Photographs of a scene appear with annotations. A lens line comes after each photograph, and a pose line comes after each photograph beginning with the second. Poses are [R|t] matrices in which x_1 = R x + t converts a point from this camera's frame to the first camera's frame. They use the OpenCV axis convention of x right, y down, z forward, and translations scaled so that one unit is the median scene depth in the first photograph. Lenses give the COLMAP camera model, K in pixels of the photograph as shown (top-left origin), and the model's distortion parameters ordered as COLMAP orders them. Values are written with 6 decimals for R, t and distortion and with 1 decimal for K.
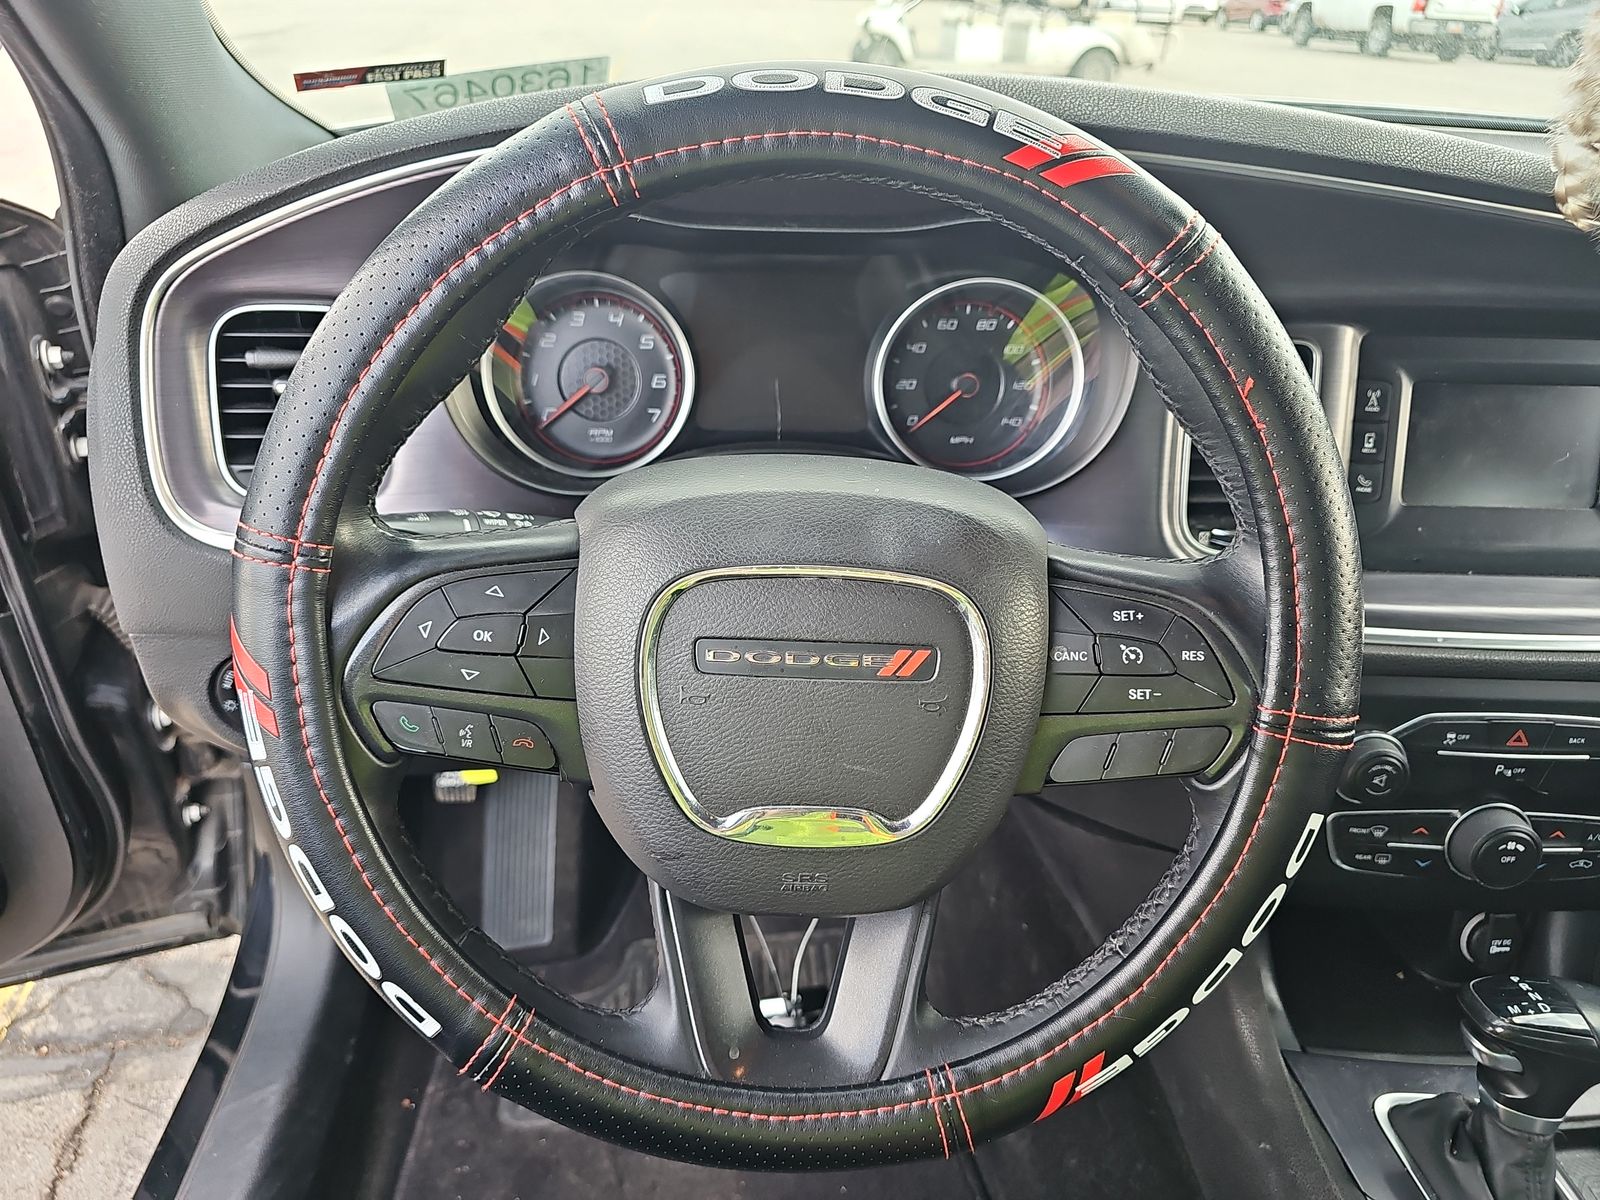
lens RADIAL K [[1080.4, 0, 801.9], [0, 1080.4, 615.4], [0, 0, 1]] dist [0.005388, -0.006845]
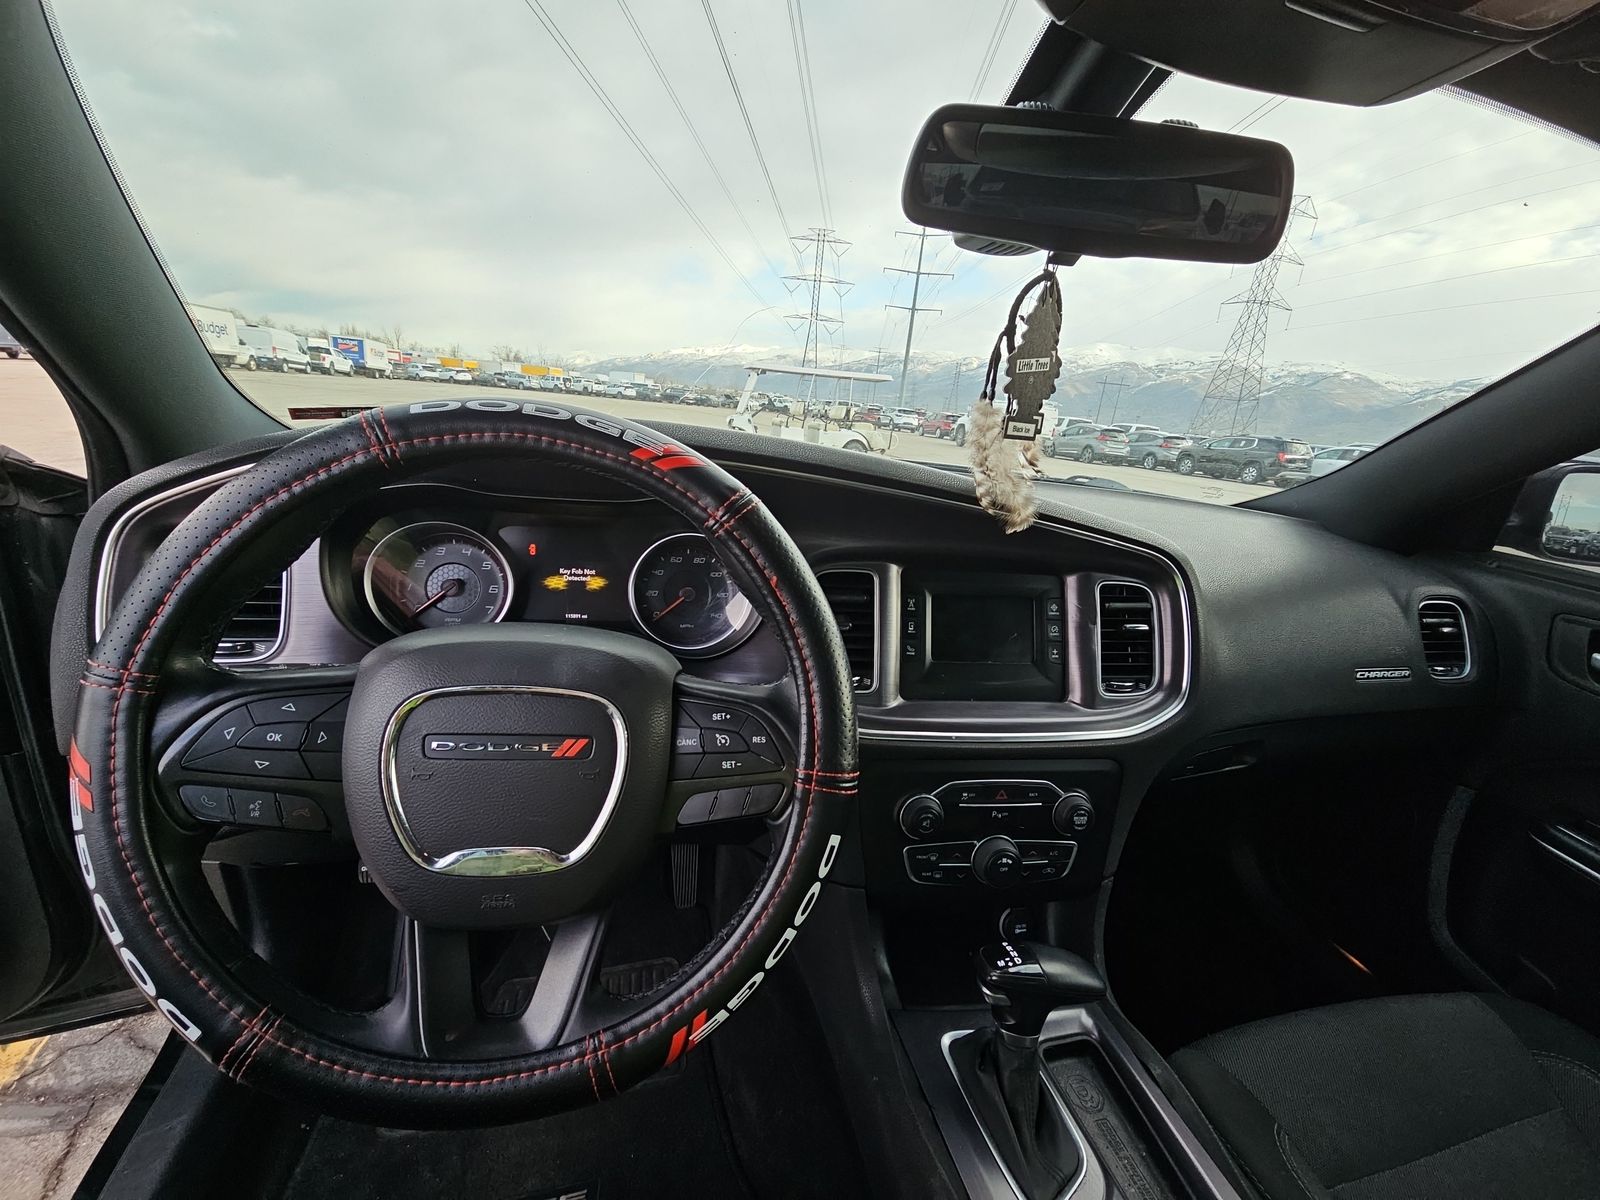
lens RADIAL K [[647.5, 0, 806.4], [0, 647.5, 610.5], [0, 0, 1]] dist [0.012108, -0.009552]
pose [[0.985446, 0.007656, 0.169814, 0.264351], [0.029430, 0.976215, -0.214797, 0.060472], [-0.167419, 0.216669, 0.961783, -0.018455]]
